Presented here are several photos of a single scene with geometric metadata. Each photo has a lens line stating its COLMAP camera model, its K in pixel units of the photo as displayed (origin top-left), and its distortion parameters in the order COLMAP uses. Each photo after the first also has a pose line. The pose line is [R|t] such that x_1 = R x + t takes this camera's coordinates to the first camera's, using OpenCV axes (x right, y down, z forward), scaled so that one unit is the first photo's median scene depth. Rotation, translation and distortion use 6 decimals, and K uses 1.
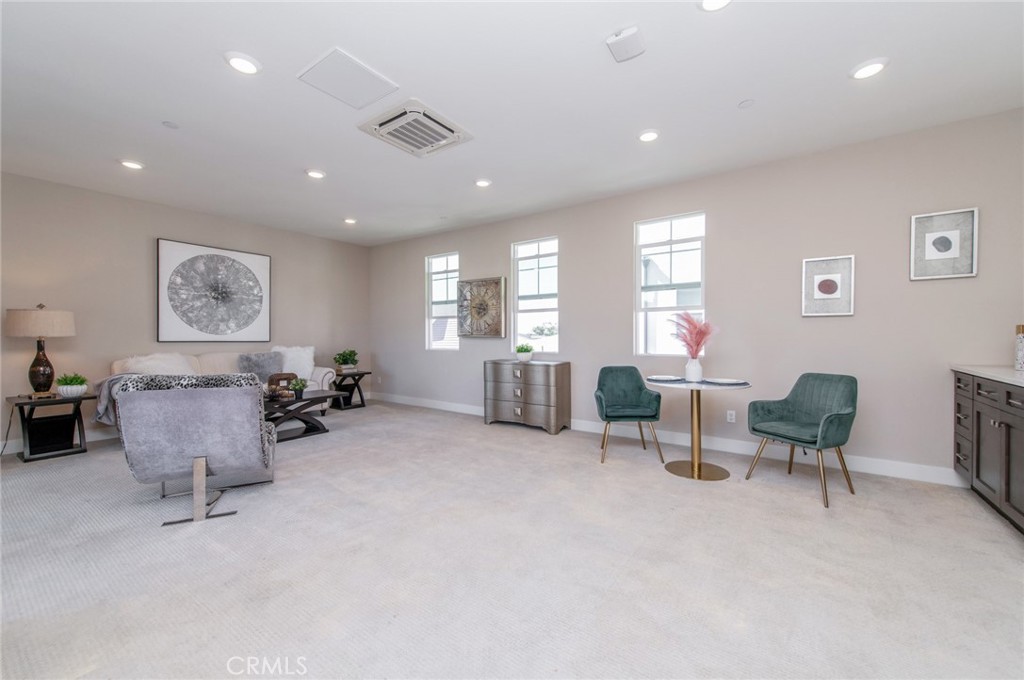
lens RADIAL K [[400.6, 0, 513.6], [0, 400.6, 339.6], [0, 0, 1]] dist [0.017033, -0.004656]
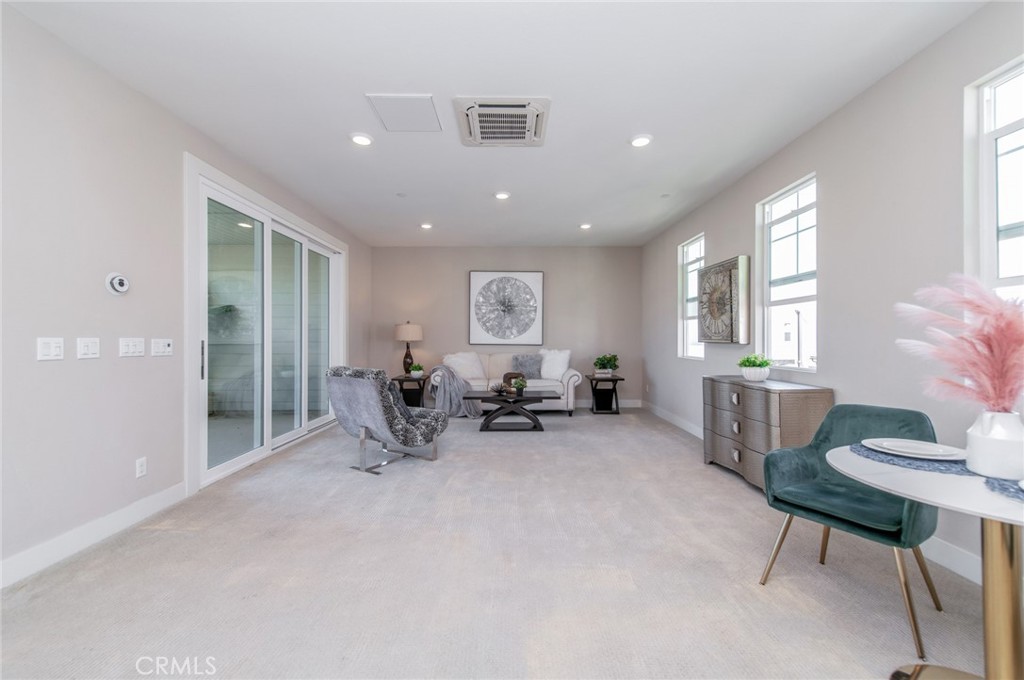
lens RADIAL K [[400.6, 0, 511.1], [0, 400.6, 338.1], [0, 0, 1]] dist [0.017033, -0.004656]
pose [[0.578476, -0.000205, -0.815699, 0.322643], [-0.009097, 0.999936, -0.006703, -0.007336], [0.815648, 0.011298, 0.578438, 0.289494]]
